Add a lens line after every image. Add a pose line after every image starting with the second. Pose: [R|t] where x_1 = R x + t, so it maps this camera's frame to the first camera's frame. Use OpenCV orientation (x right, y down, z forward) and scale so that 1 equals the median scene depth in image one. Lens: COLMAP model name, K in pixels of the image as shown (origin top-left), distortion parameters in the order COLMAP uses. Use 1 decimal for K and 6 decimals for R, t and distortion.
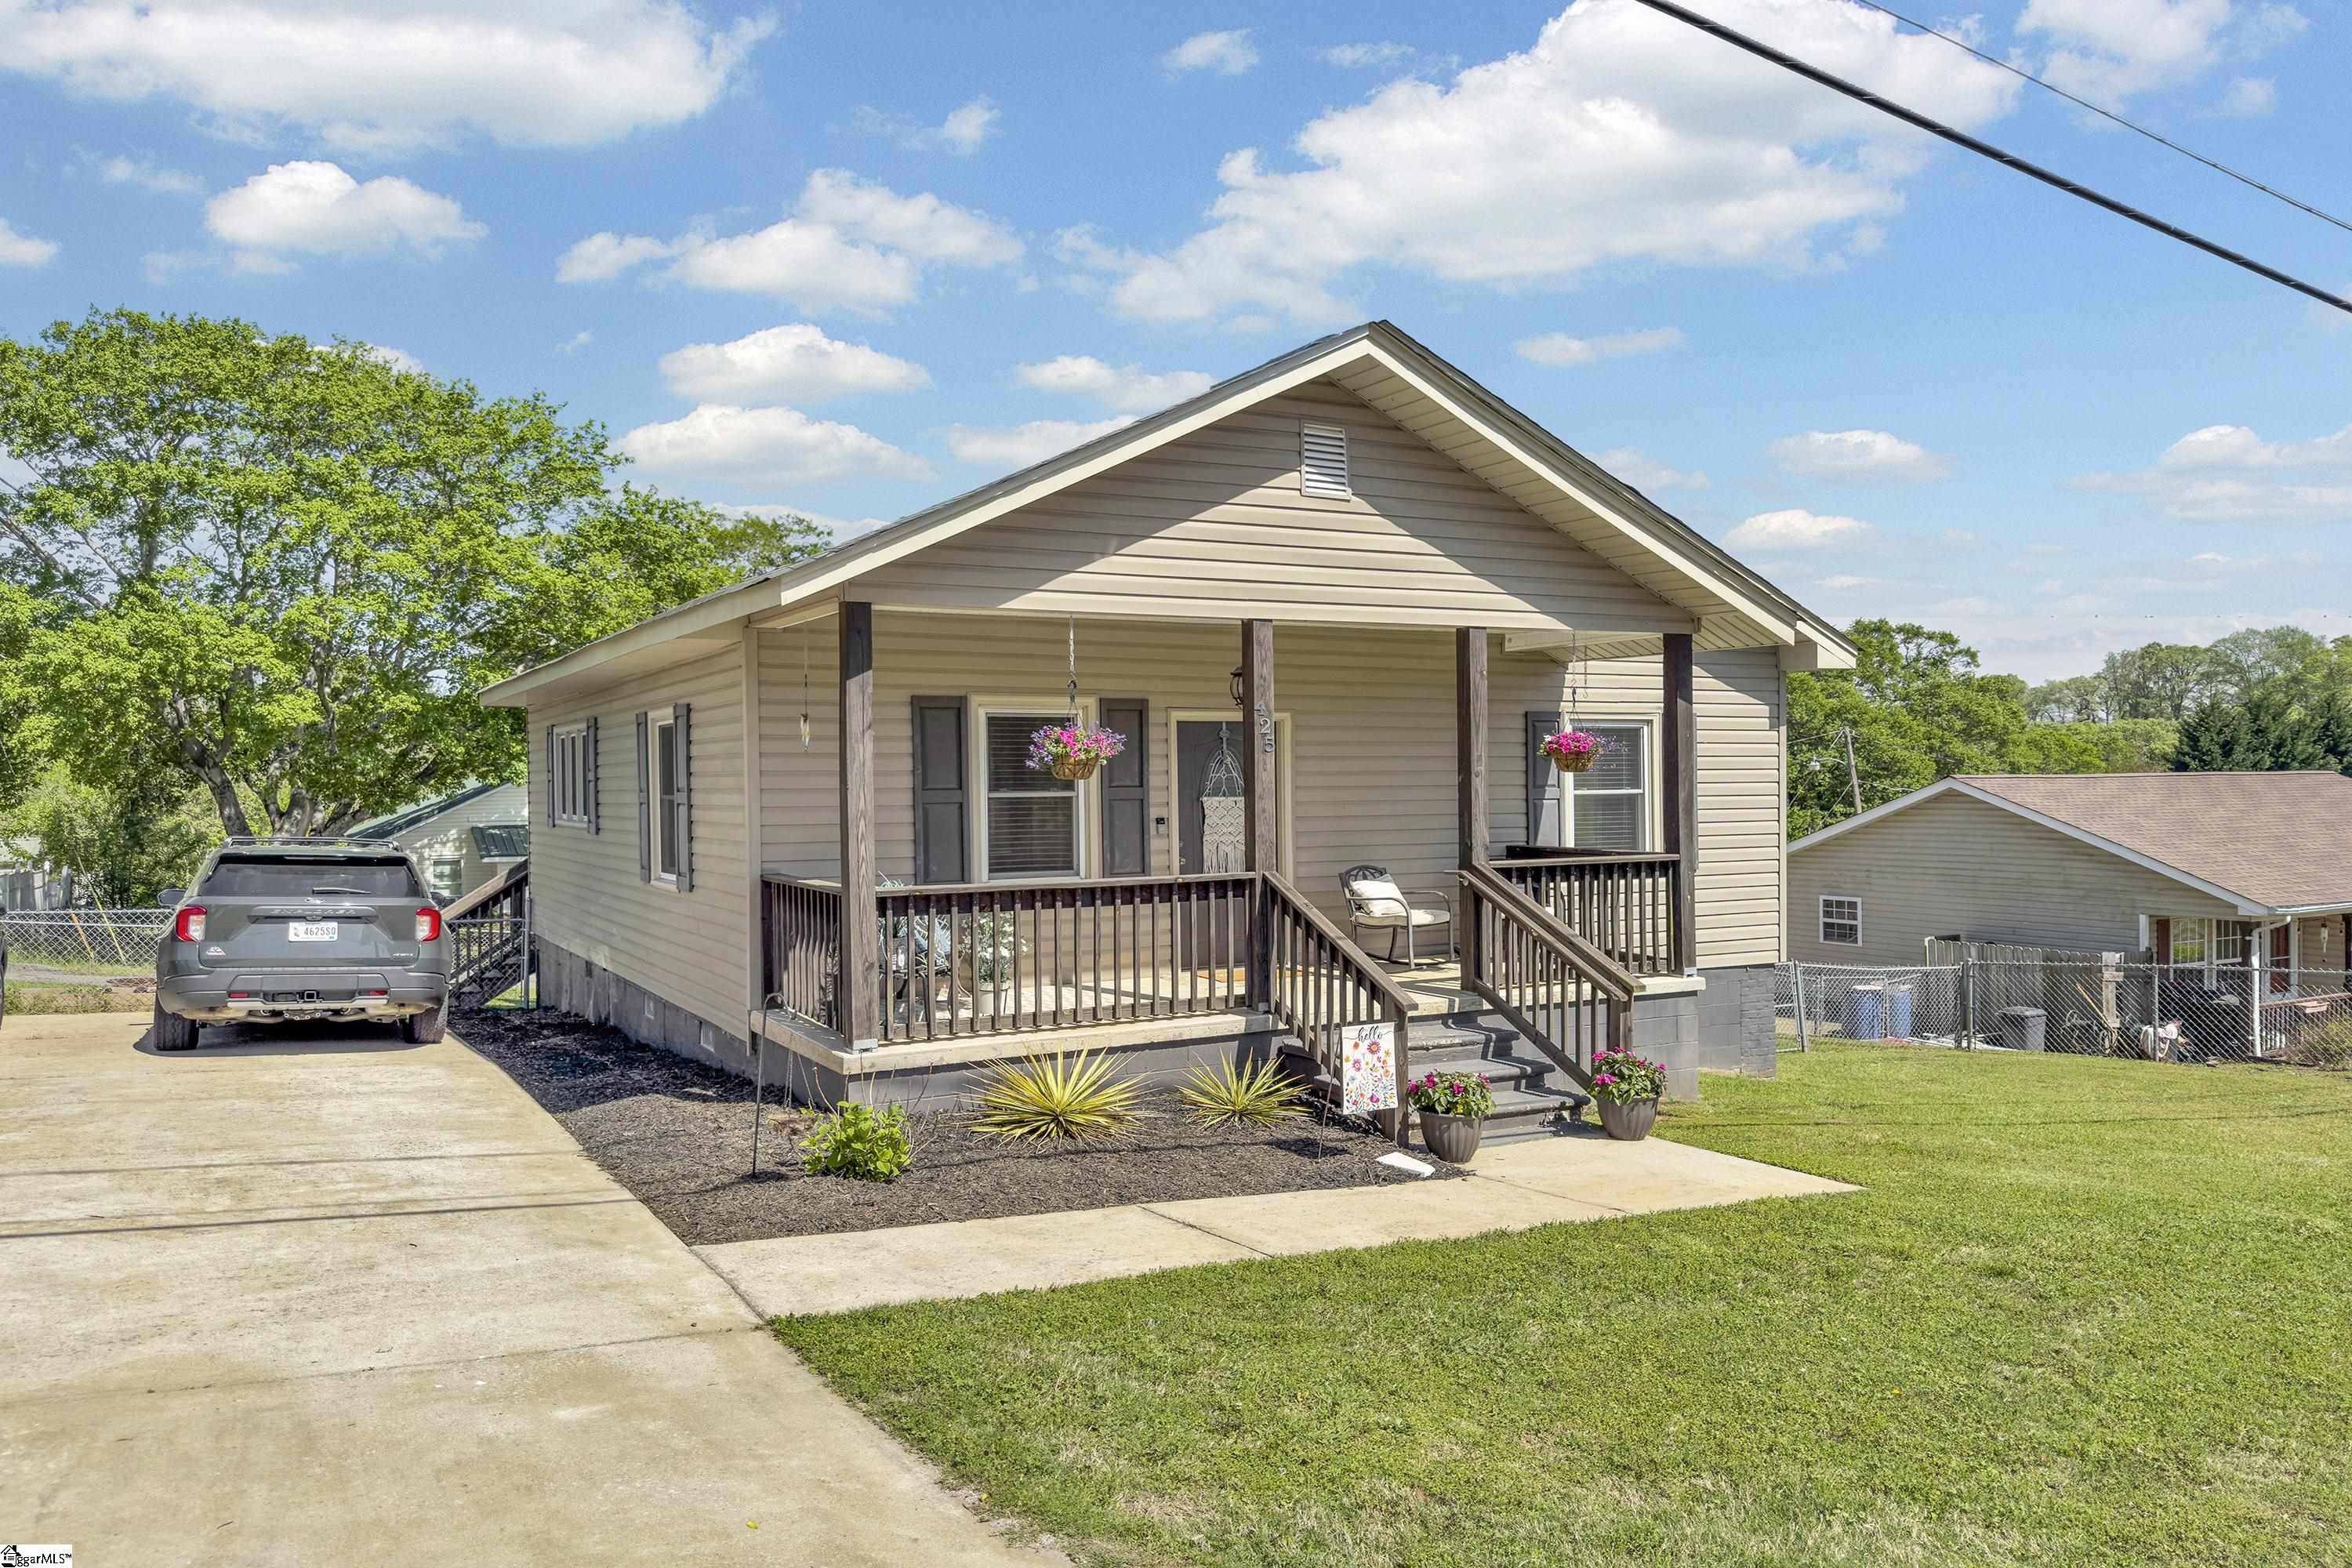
lens RADIAL K [[1708.7, 0, 1172.9], [0, 1708.7, 831.7], [0, 0, 1]] dist [0.047862, -0.118326]
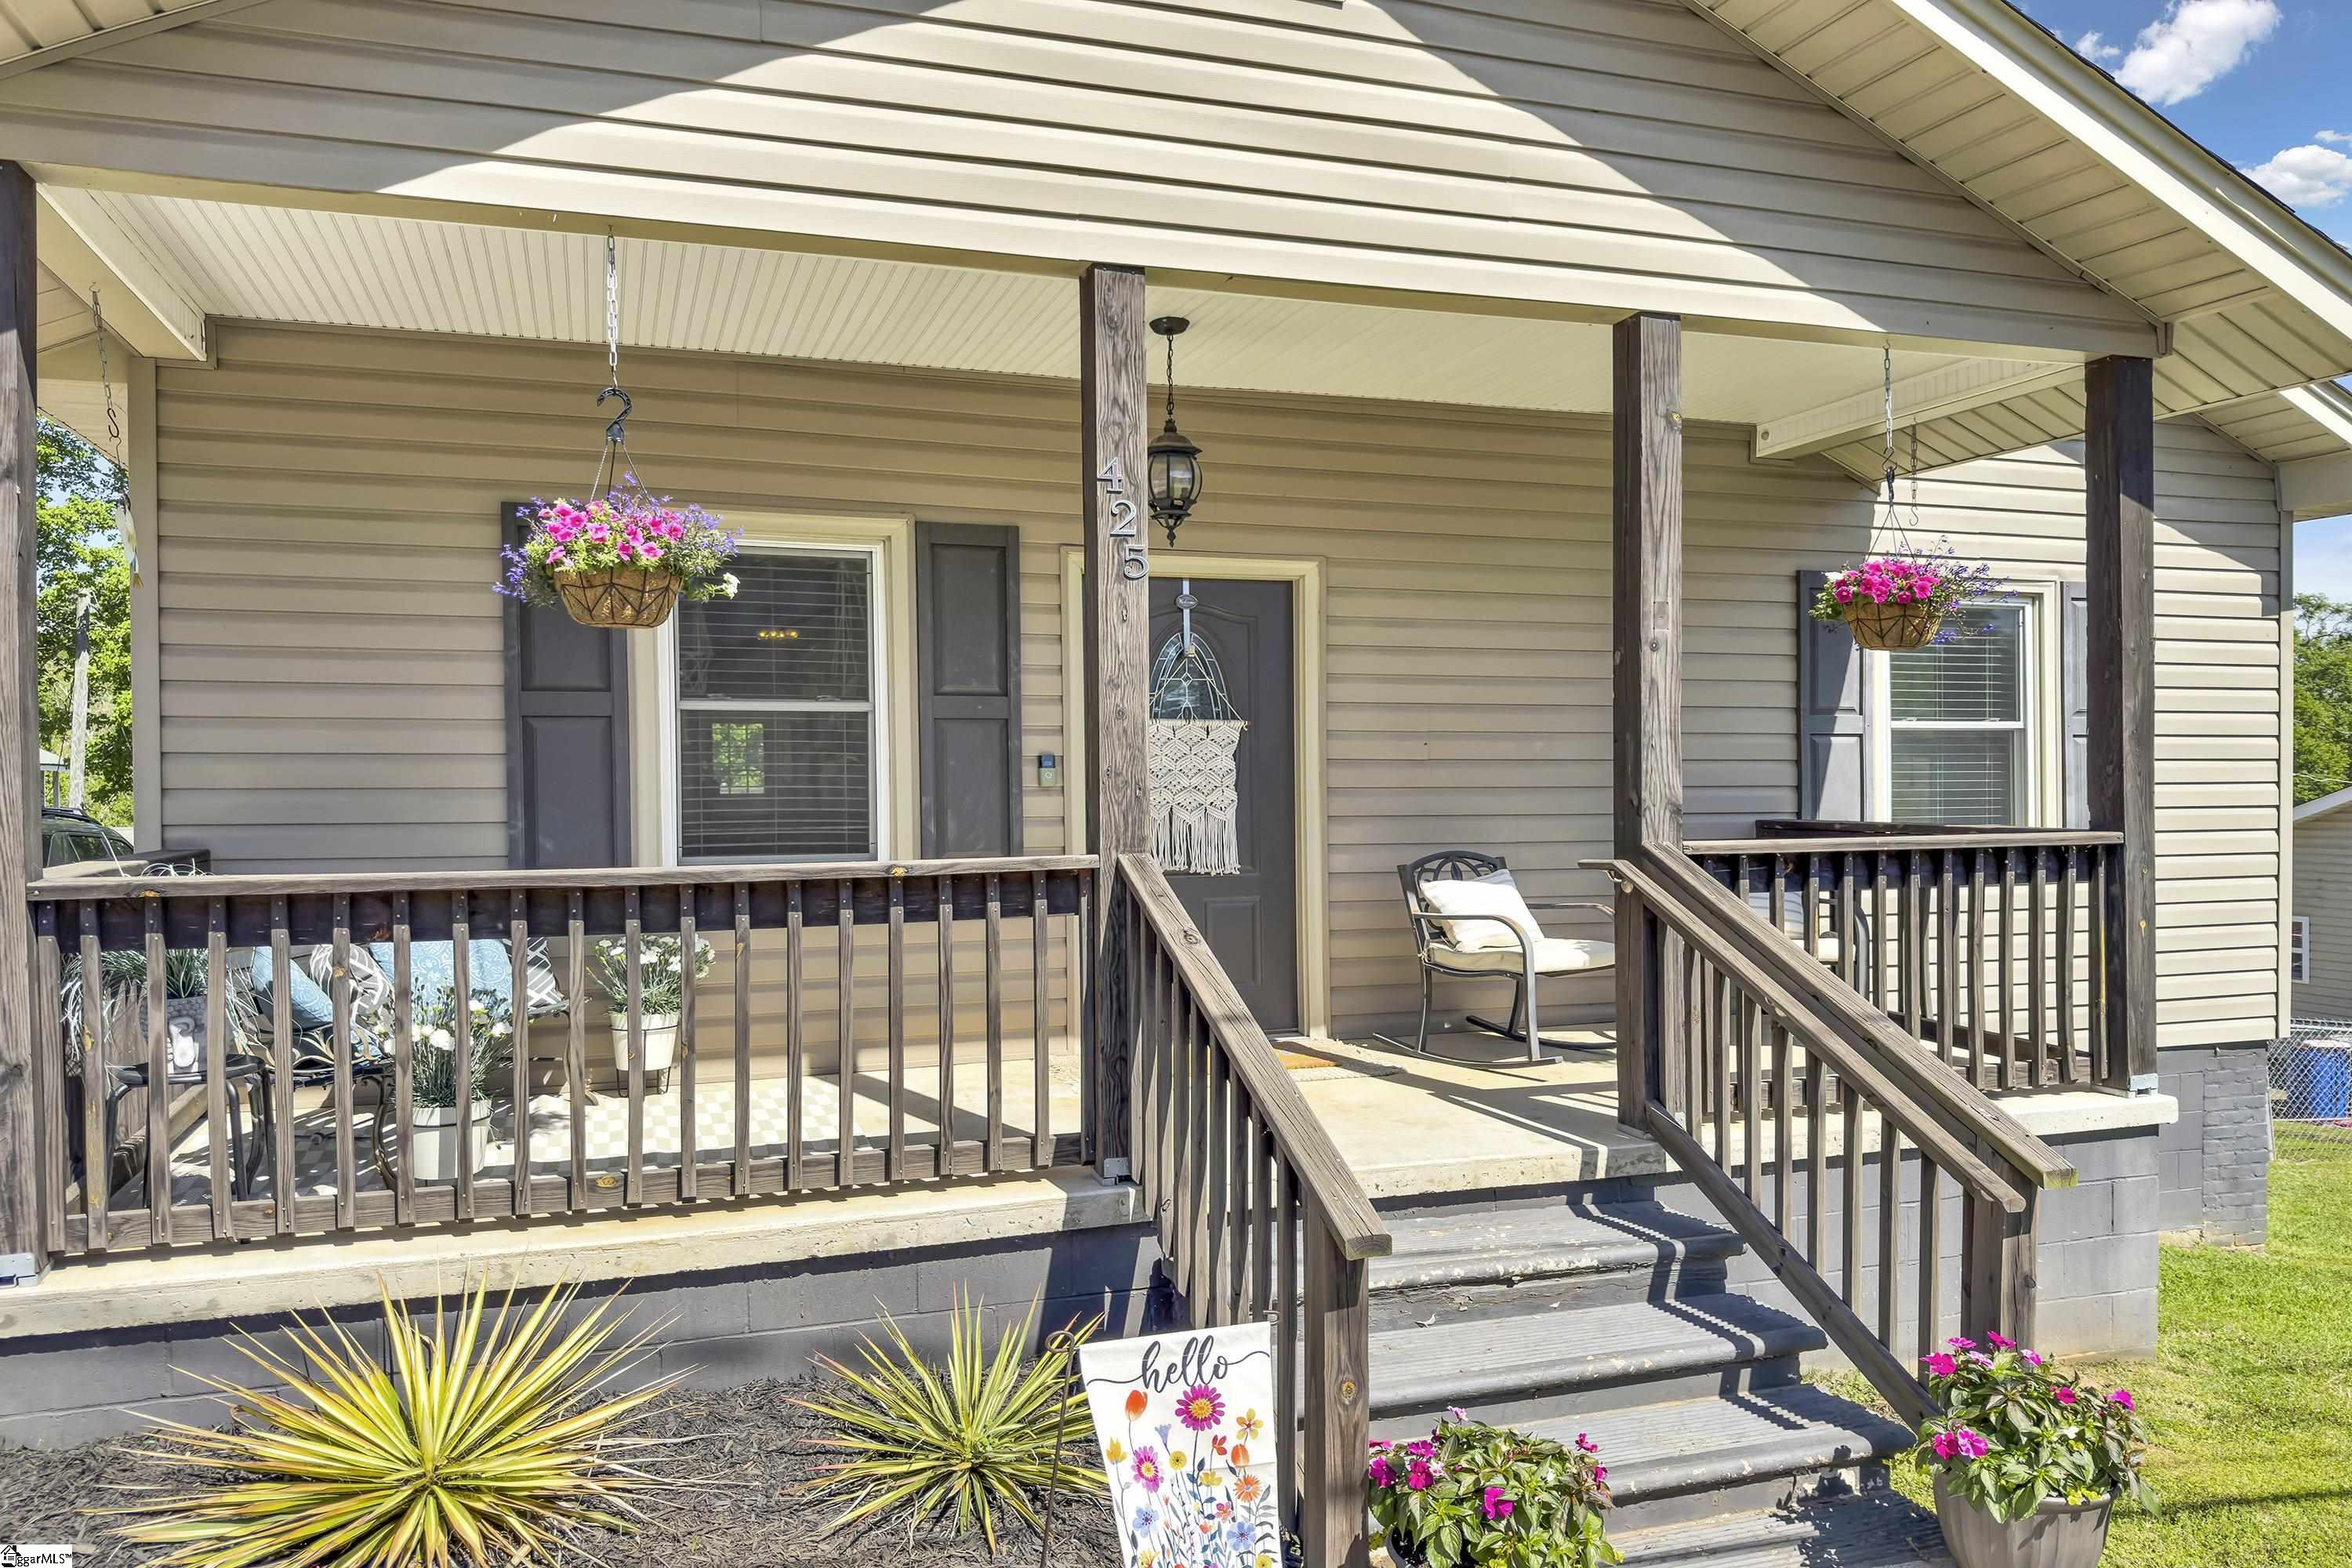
lens RADIAL K [[1708.7, 0, 1172.9], [0, 1708.7, 831.7], [0, 0, 1]] dist [0.047862, -0.118326]
pose [[0.985158, 0.007209, -0.171499, 0.122615], [-0.007526, 0.999971, -0.001198, 0.015865], [0.171485, 0.002471, 0.985184, 0.503398]]
